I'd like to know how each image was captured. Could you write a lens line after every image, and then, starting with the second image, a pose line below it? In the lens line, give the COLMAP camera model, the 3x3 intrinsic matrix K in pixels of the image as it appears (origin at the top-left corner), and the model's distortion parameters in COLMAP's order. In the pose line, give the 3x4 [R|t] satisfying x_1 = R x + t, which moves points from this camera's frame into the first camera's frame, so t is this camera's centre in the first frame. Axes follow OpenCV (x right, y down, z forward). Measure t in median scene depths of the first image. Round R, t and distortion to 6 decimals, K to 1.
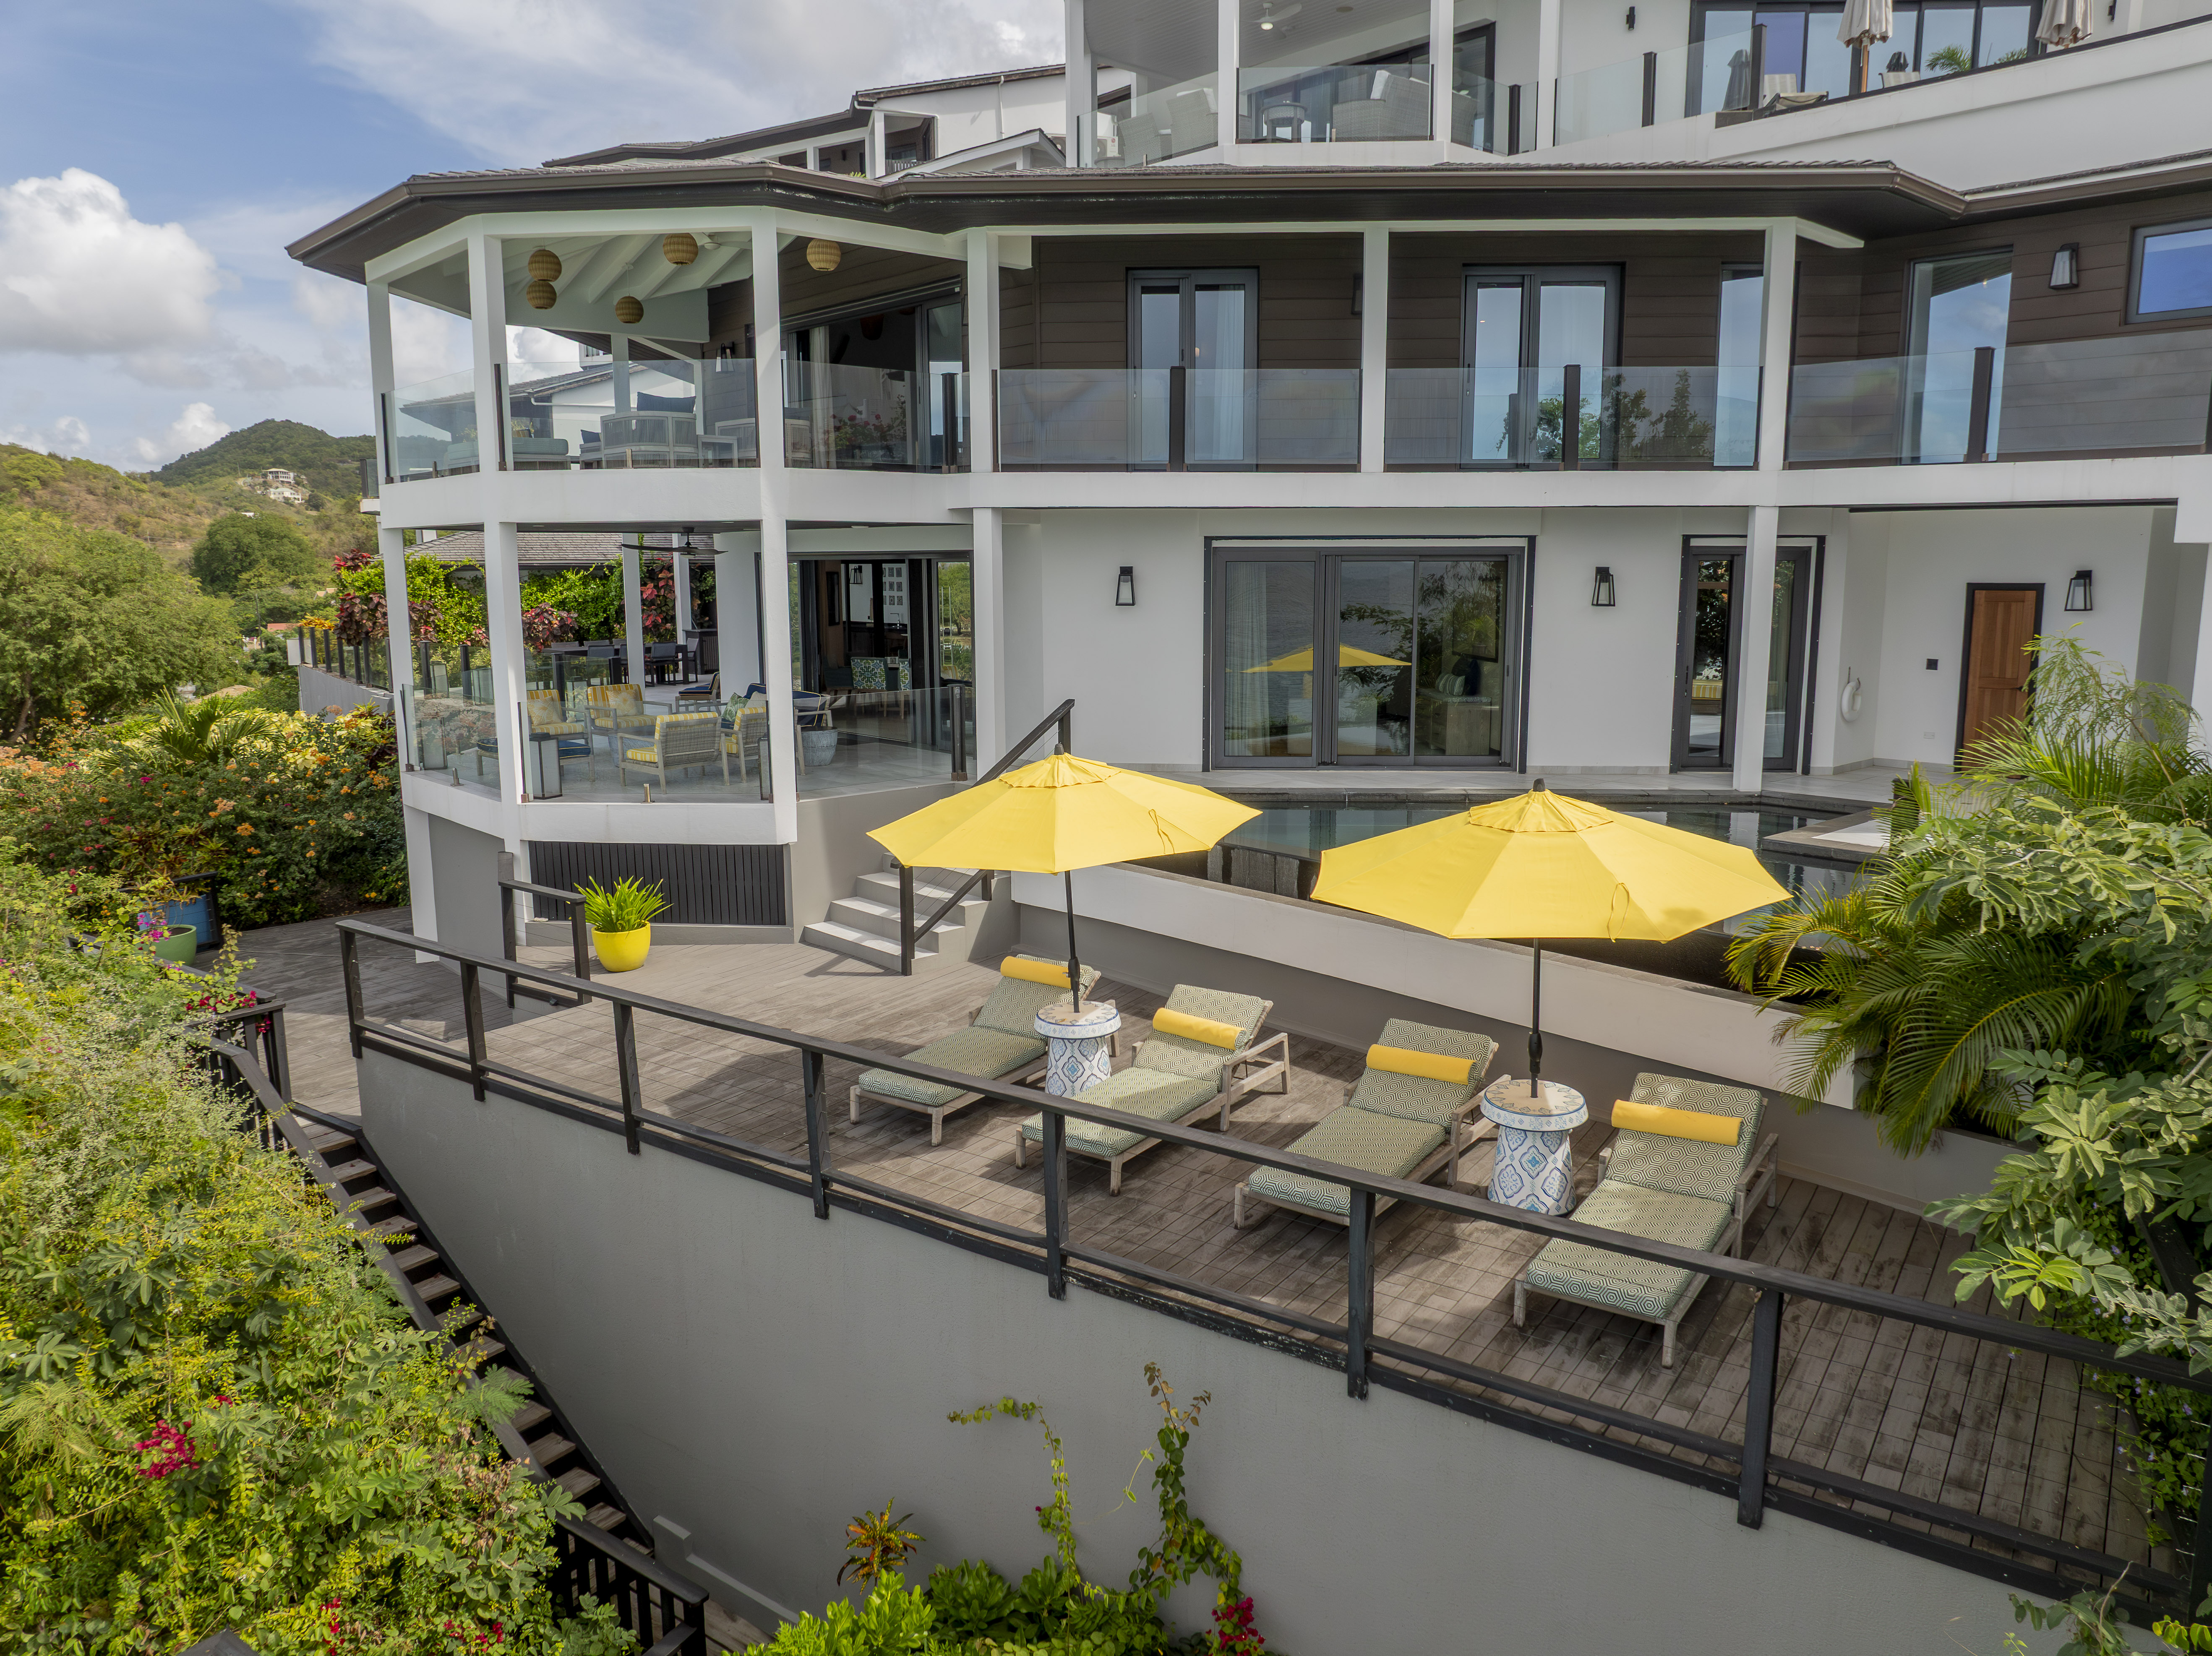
lens RADIAL K [[1589.3, 0, 1106.0], [0, 1589.3, 828.0], [0, 0, 1]] dist [-0.016987, -0.005466]
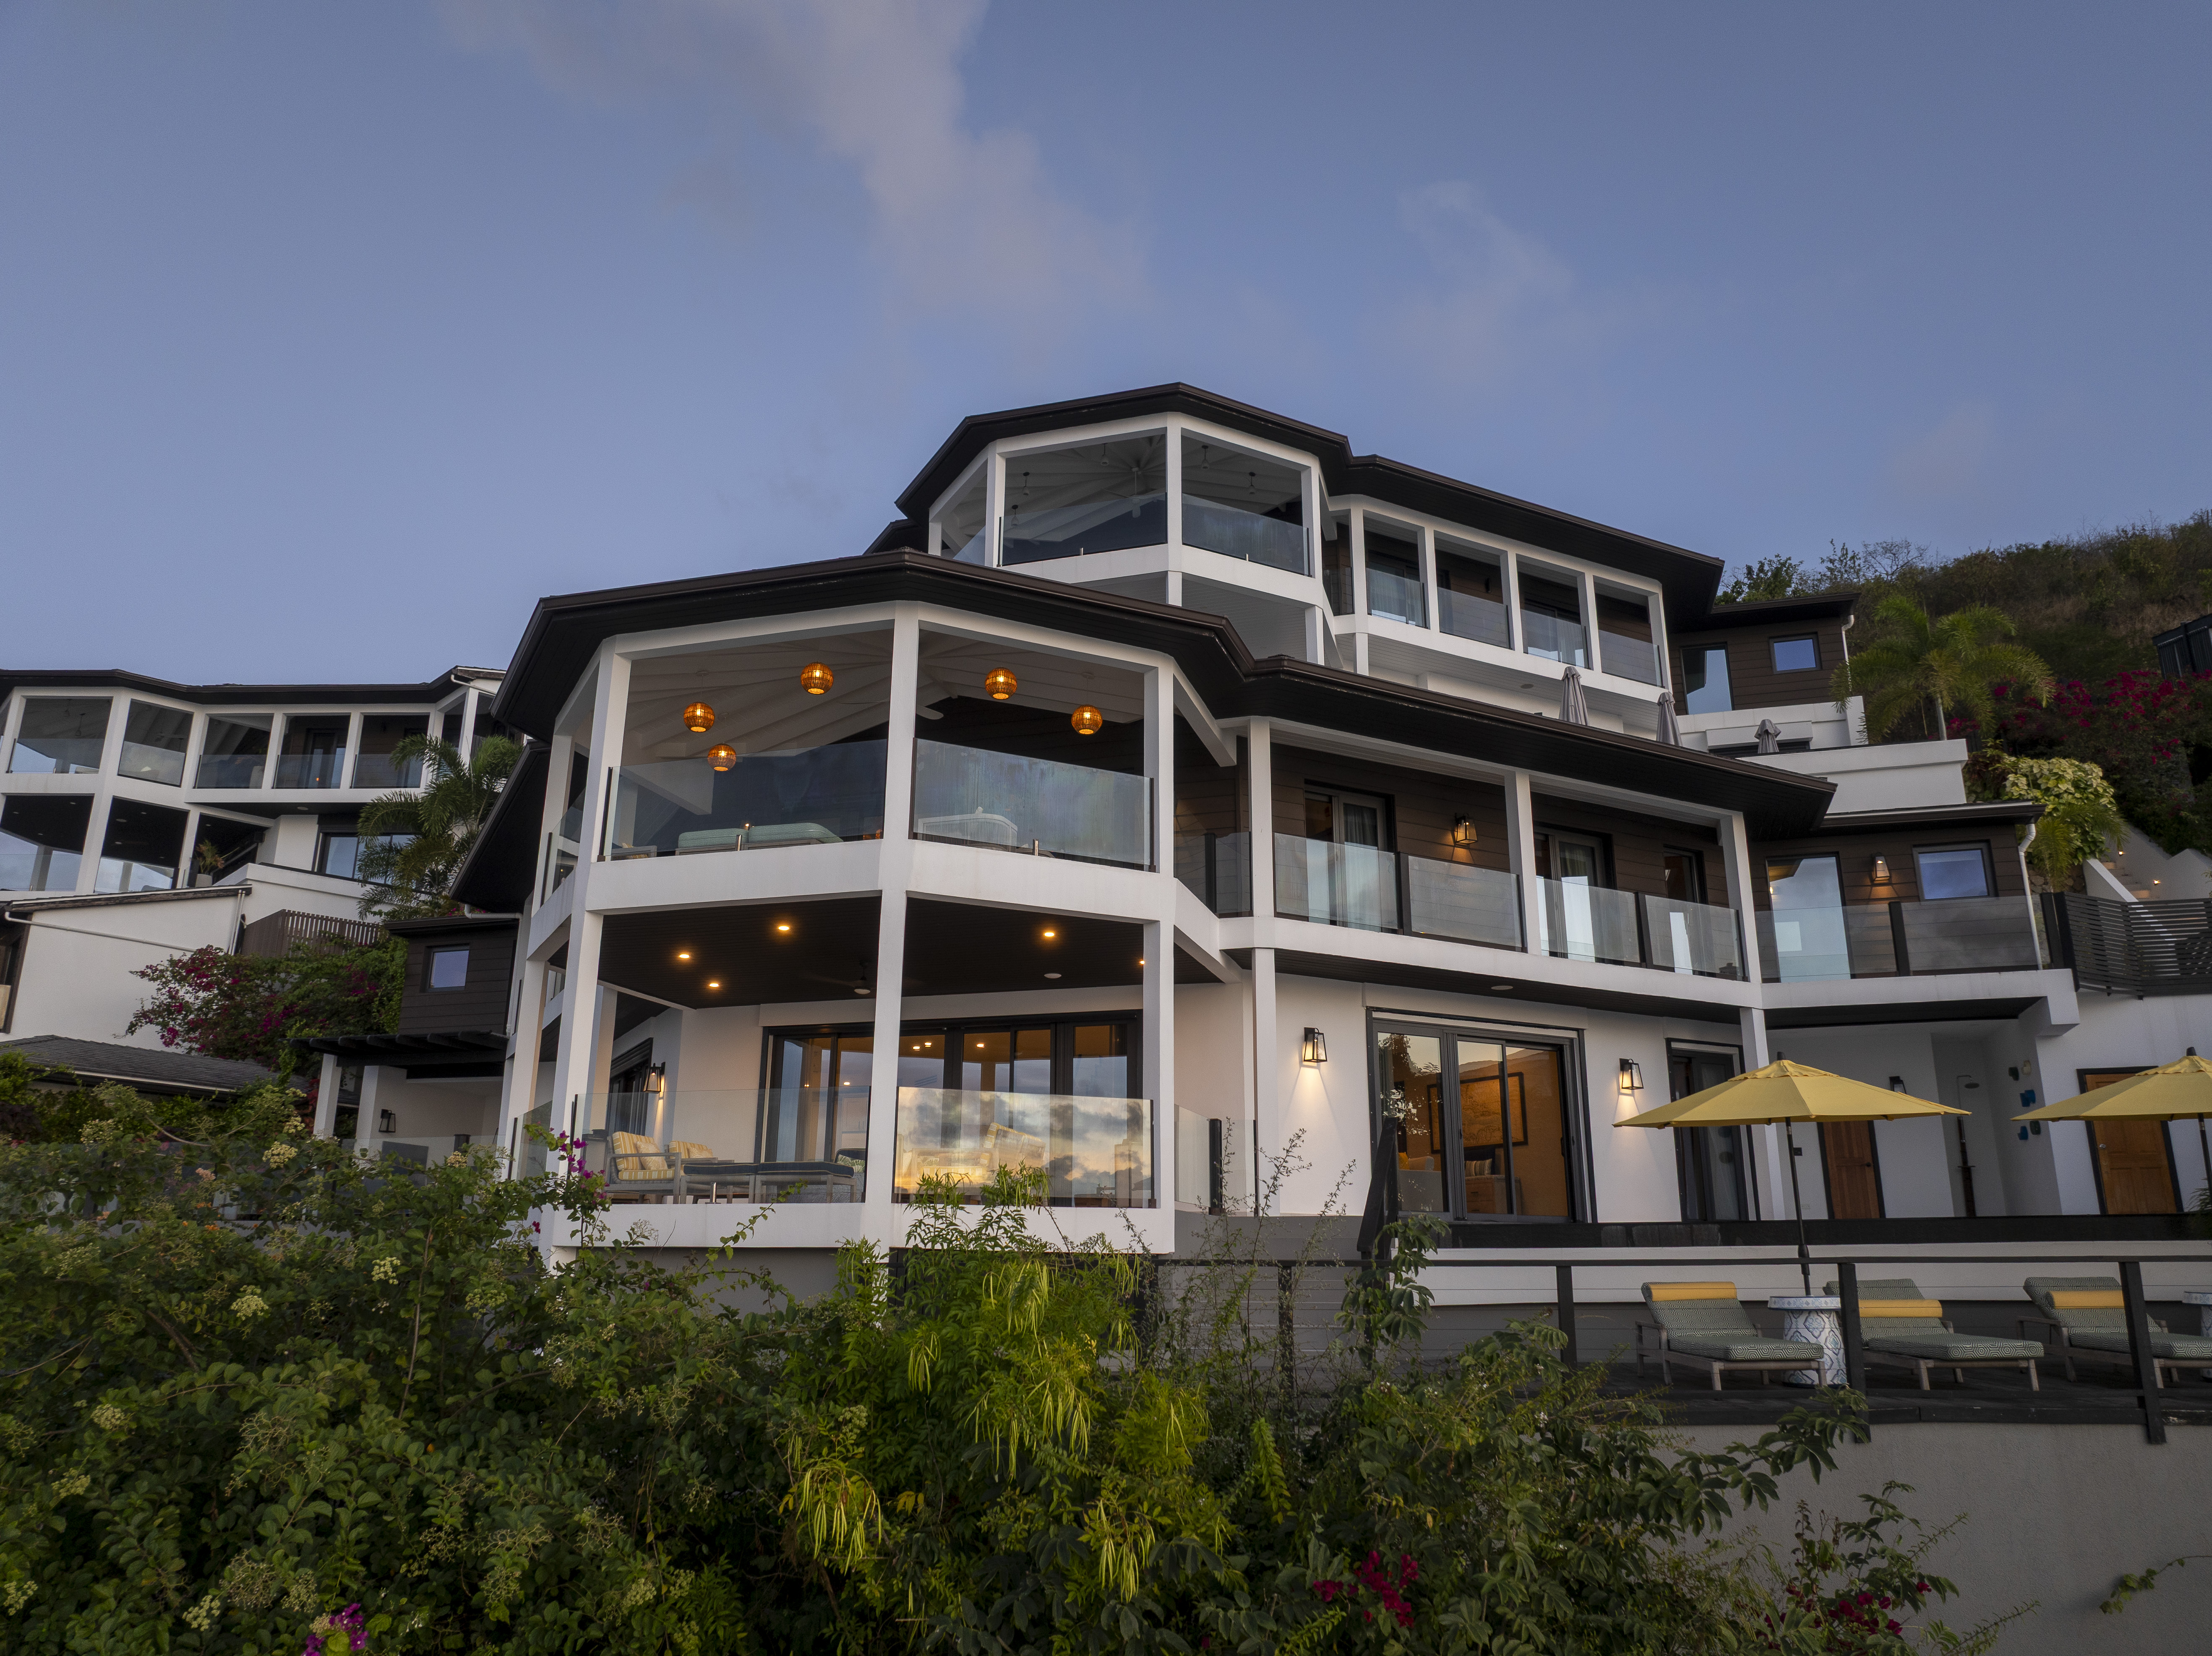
lens RADIAL K [[1589.3, 0, 1106.0], [0, 1589.3, 828.0], [0, 0, 1]] dist [-0.016987, -0.005466]
pose [[0.847764, 0.154989, 0.507222, -0.721502], [0.081359, 0.907027, -0.413138, 0.159804], [-0.524096, 0.391511, 0.756335, 0.200792]]
